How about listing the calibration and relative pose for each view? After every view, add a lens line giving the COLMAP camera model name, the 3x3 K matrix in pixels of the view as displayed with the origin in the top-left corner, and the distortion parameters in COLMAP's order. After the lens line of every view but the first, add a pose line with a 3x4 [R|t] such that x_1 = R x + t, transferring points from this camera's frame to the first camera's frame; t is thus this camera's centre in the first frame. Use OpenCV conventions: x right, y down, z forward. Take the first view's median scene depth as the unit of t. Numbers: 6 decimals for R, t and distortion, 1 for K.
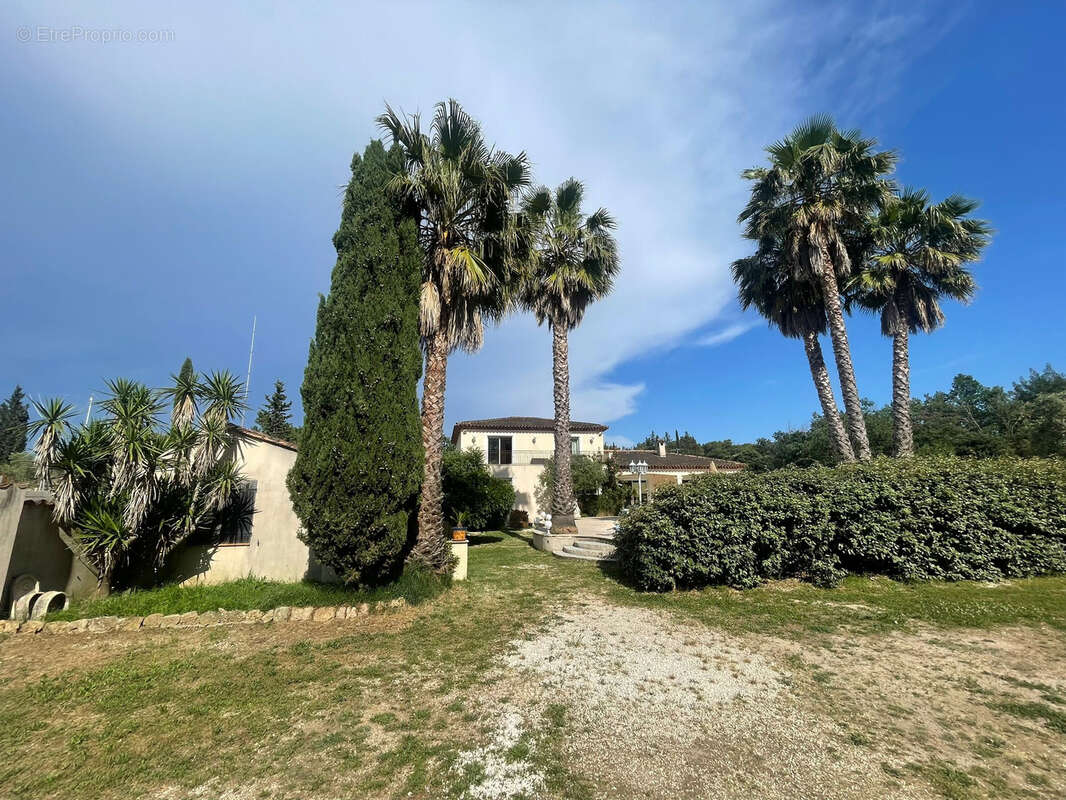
lens RADIAL K [[432.7, 0, 528.8], [0, 432.7, 399.6], [0, 0, 1]] dist [-0.002379, -0.000216]
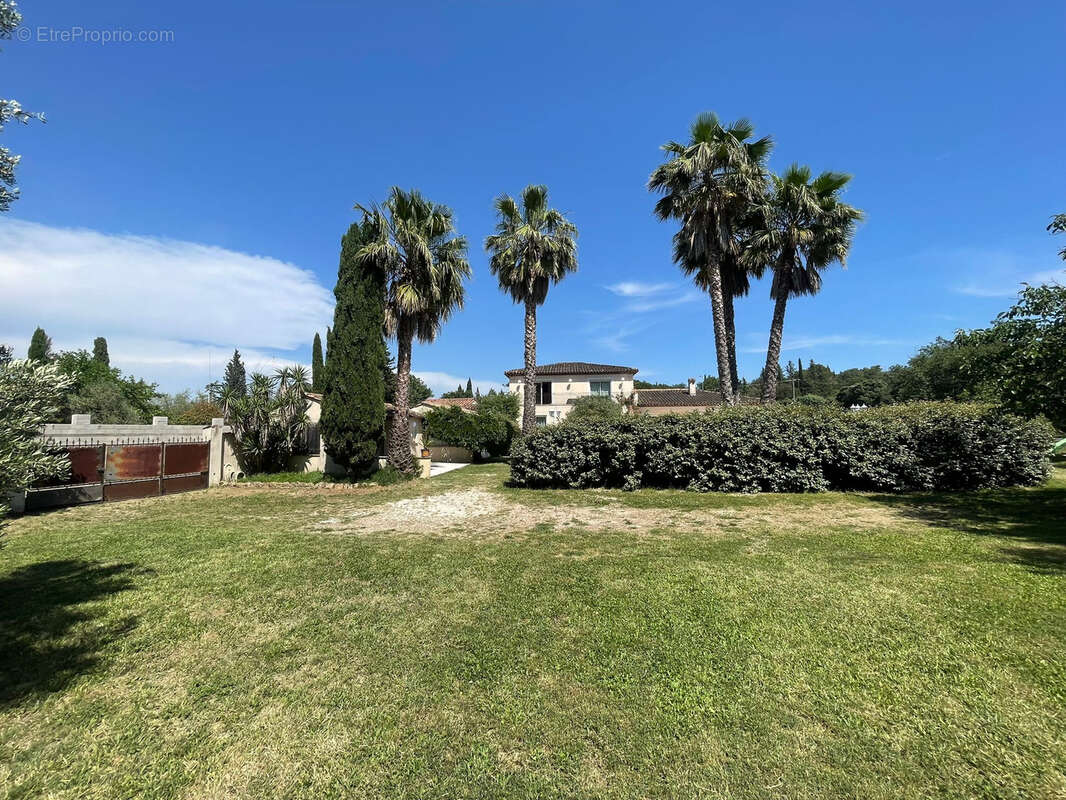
lens RADIAL K [[432.1, 0, 527.6], [0, 432.1, 400.8], [0, 0, 1]] dist [0.000025, 0.000355]
pose [[0.957076, -0.011776, -0.289598, 0.777367], [0.056954, 0.987335, 0.148076, -0.133402], [0.284186, -0.158214, 0.945625, -0.506161]]
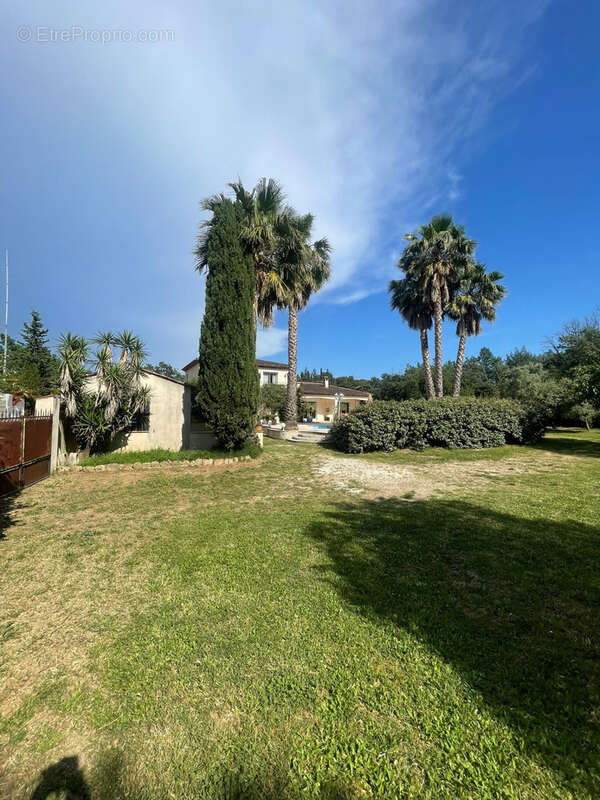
lens RADIAL K [[324.7, 0, 301.7], [0, 324.7, 396.8], [0, 0, 1]] dist [-0.002379, -0.000216]
pose [[0.957767, 0.038396, 0.284970, -0.416311], [-0.087831, 0.982744, 0.162785, -0.079284], [-0.273802, -0.180940, 0.944613, -0.406248]]
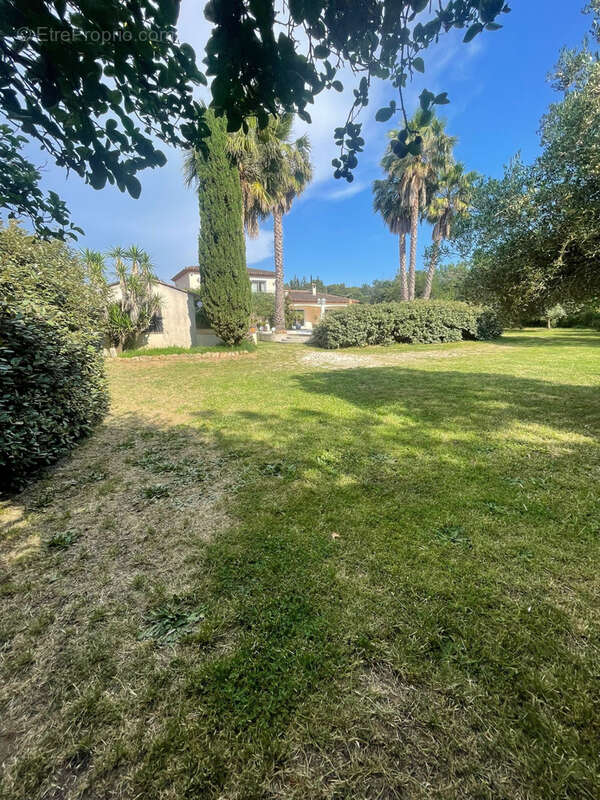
lens RADIAL K [[324.7, 0, 301.7], [0, 324.7, 396.8], [0, 0, 1]] dist [-0.002379, -0.000216]
pose [[0.949782, -0.066551, 0.305753, -0.490597], [-0.070581, 0.906376, 0.416534, -0.105586], [-0.304848, -0.417197, 0.856162, -0.743888]]
